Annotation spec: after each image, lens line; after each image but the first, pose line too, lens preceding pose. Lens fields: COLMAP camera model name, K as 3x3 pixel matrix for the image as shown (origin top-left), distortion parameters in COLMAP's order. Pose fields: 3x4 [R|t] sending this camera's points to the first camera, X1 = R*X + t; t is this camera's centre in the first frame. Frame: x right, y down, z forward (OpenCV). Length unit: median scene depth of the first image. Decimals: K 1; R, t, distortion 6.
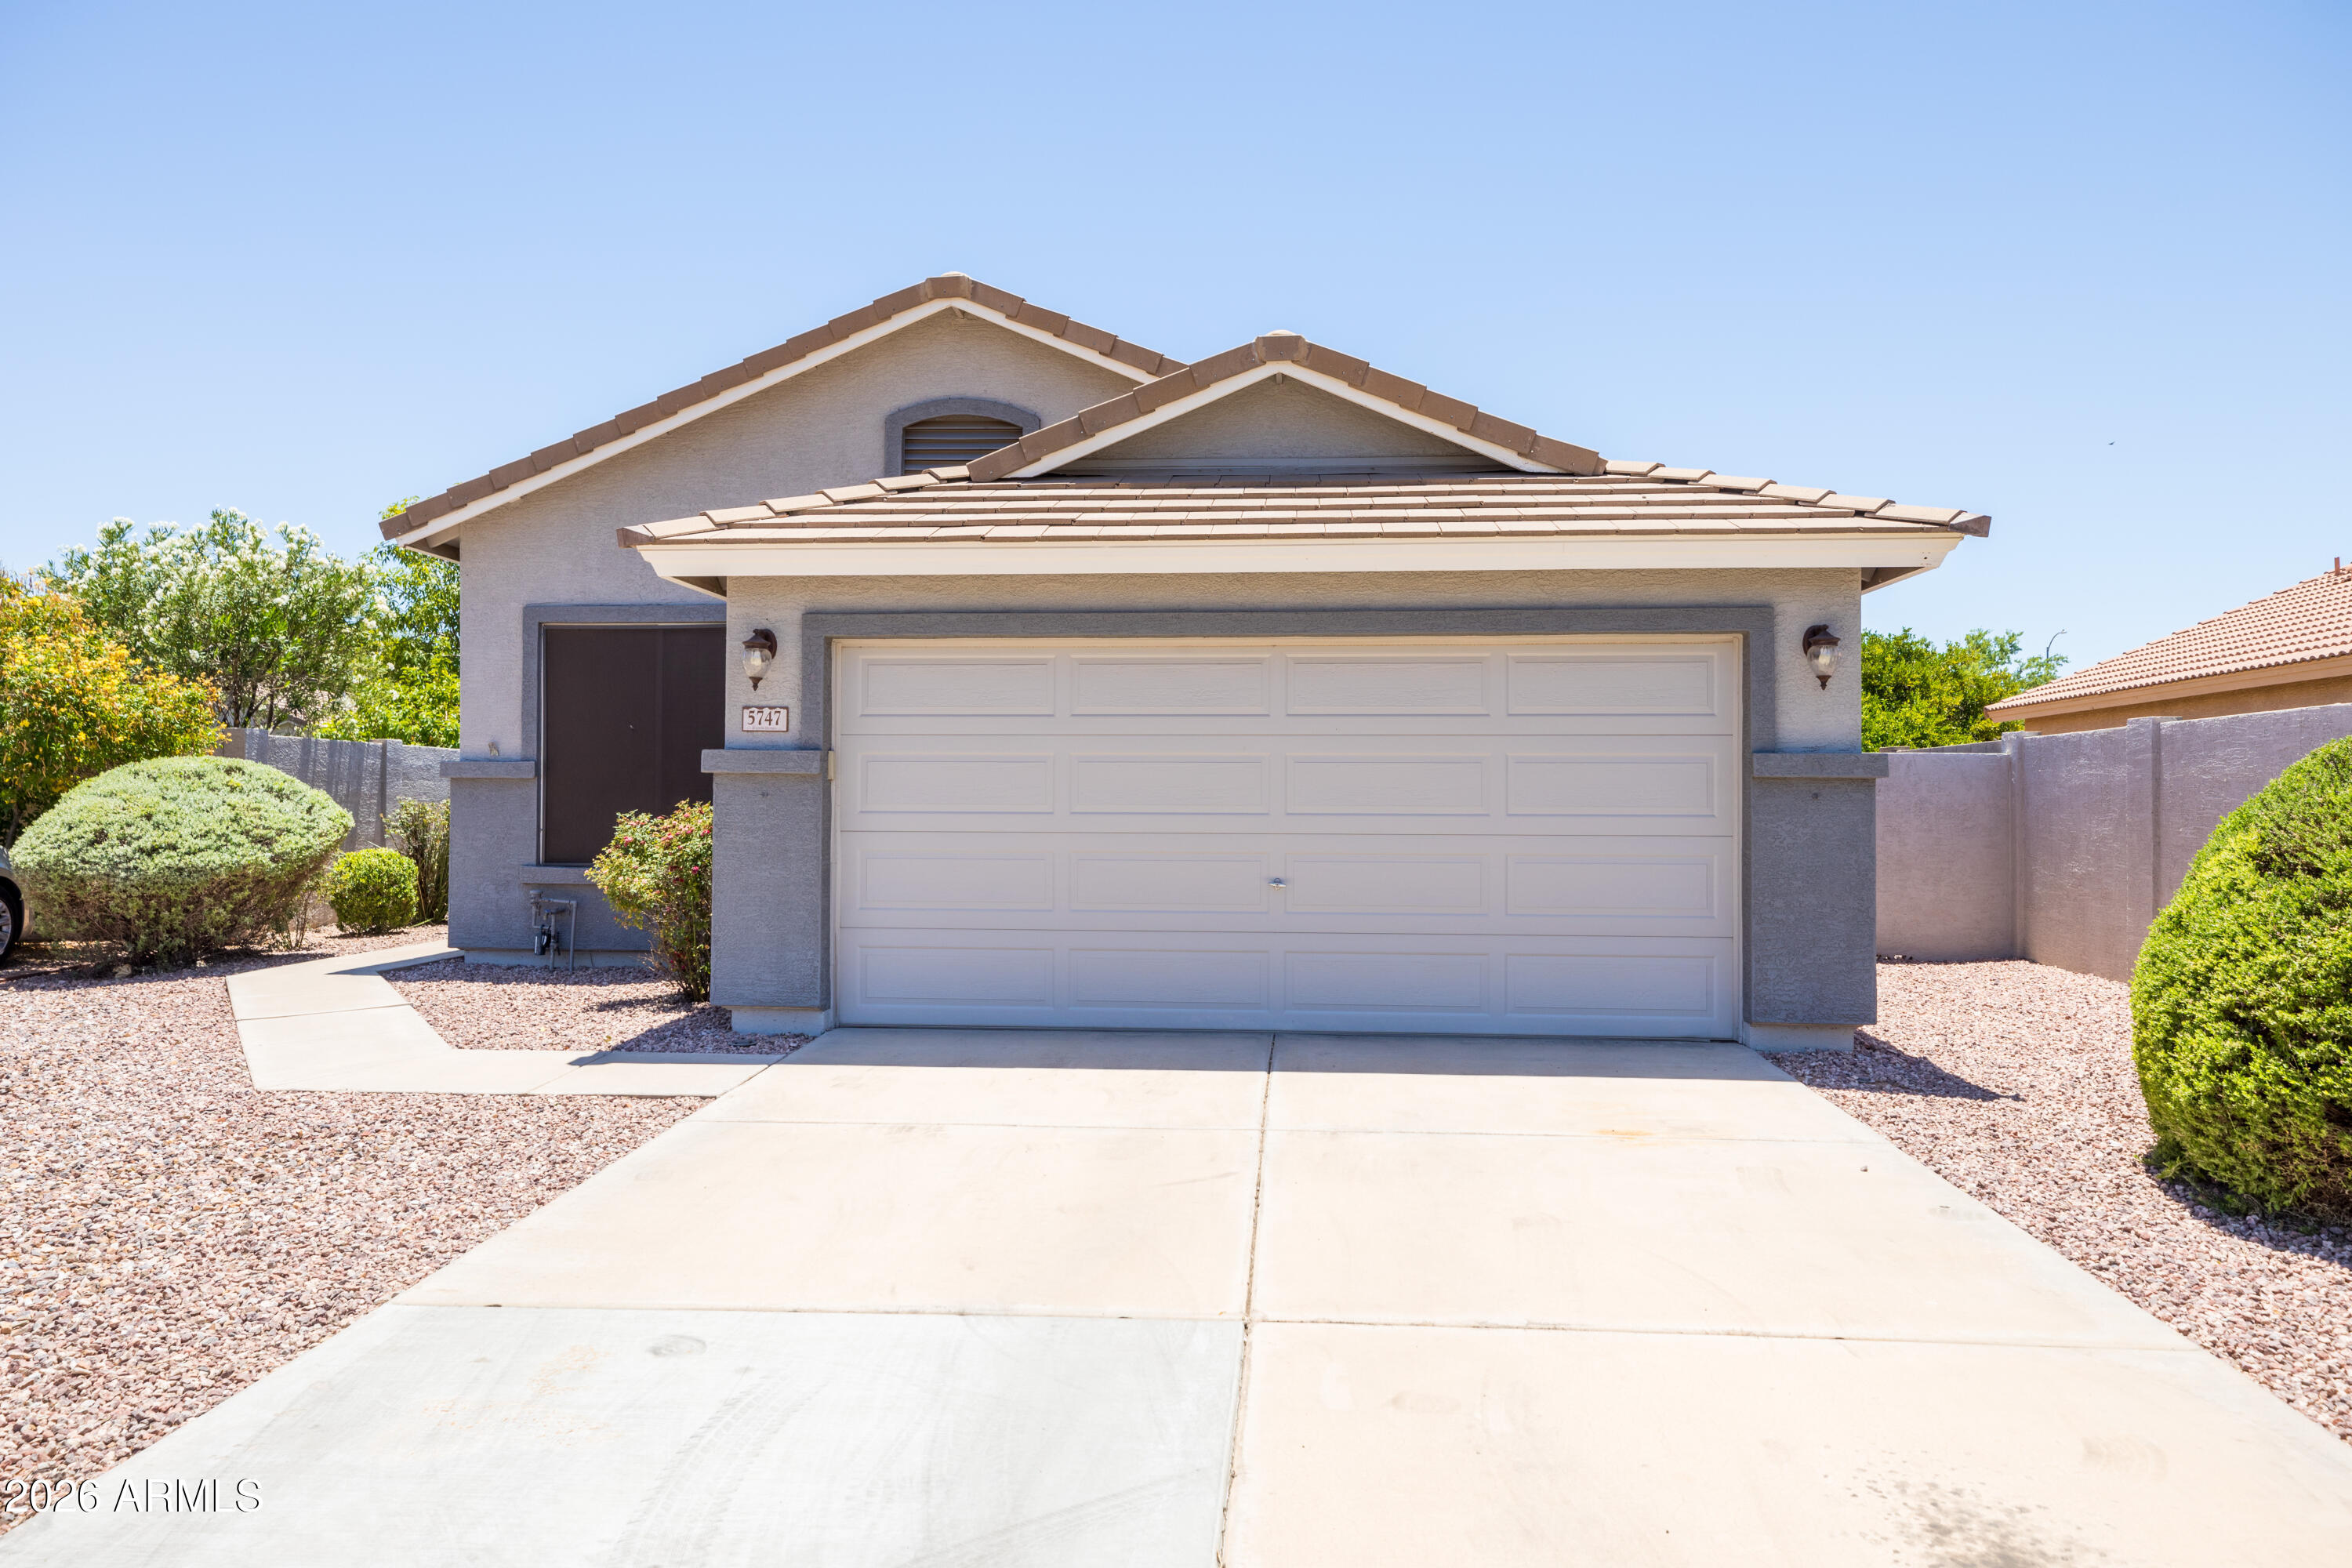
lens RADIAL K [[1588.9, 0, 1176.8], [0, 1588.9, 781.0], [0, 0, 1]] dist [0.001153, -0.000364]
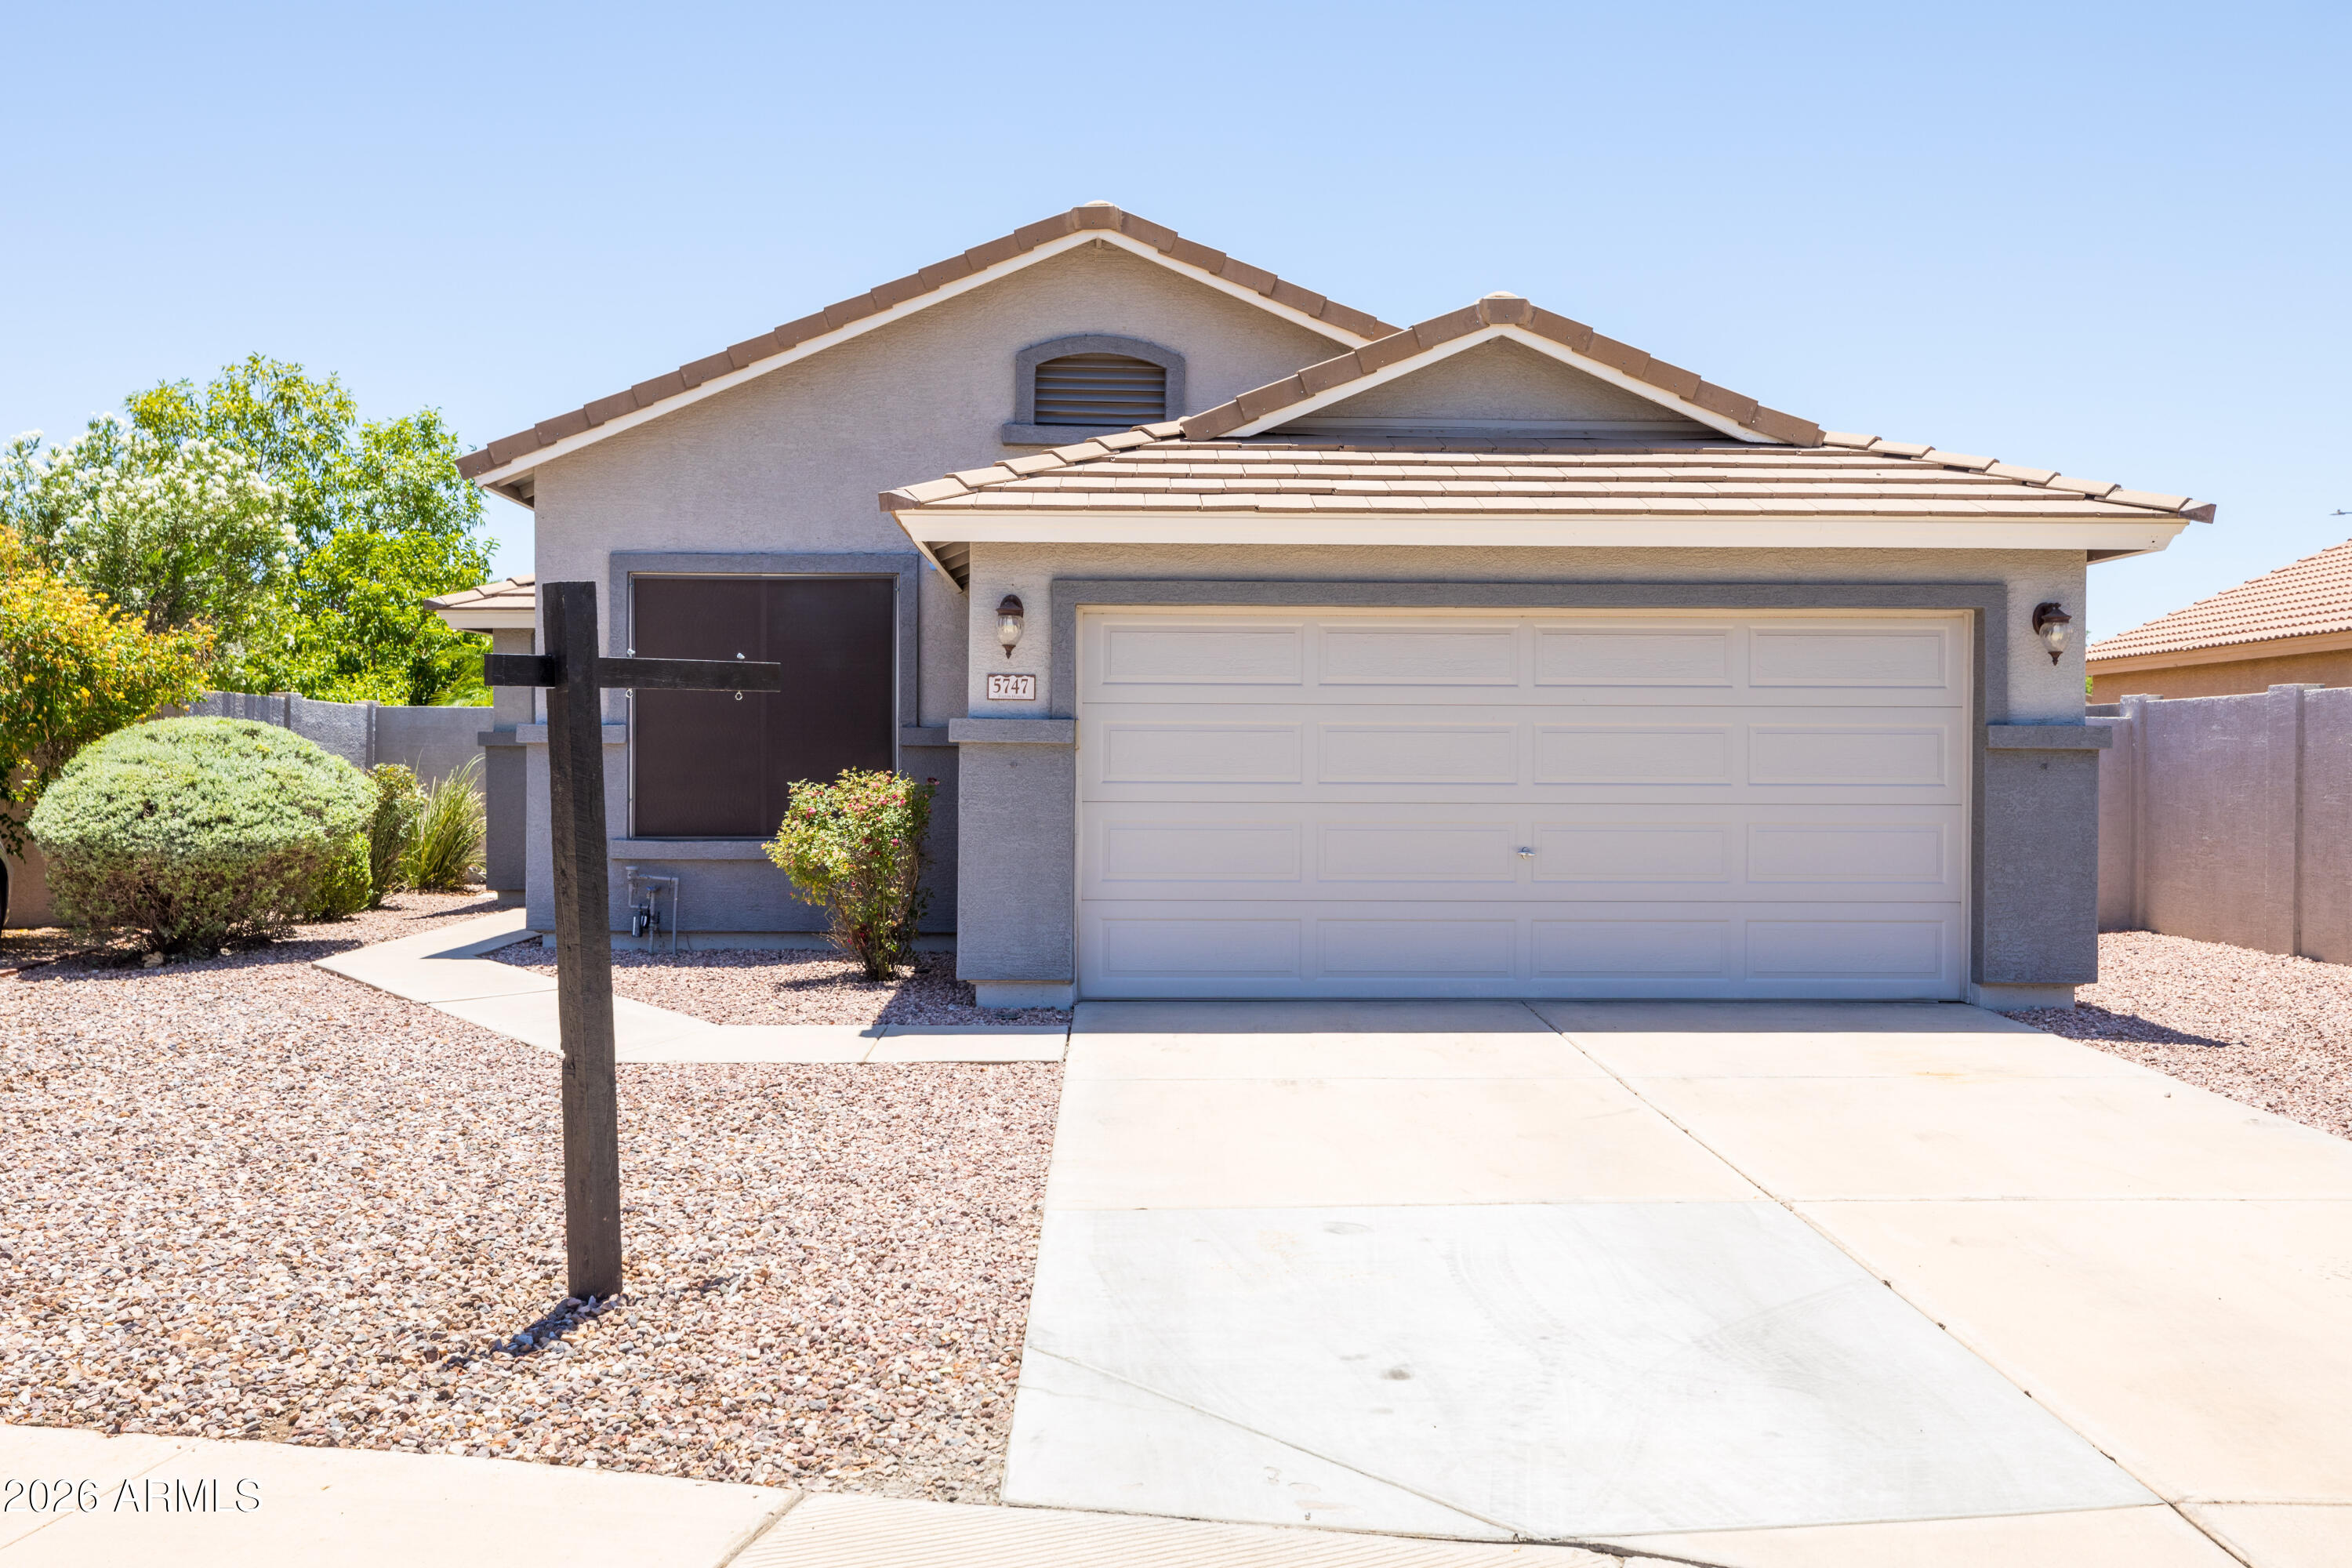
lens RADIAL K [[2011.6, 0, 1171.5], [0, 2011.6, 781.4], [0, 0, 1]] dist [-0.004444, 0.004639]
pose [[0.994527, -0.000862, 0.104478, -0.224129], [-0.001614, 0.999720, 0.023615, -0.007958], [-0.104469, -0.023655, 0.994247, -0.186913]]
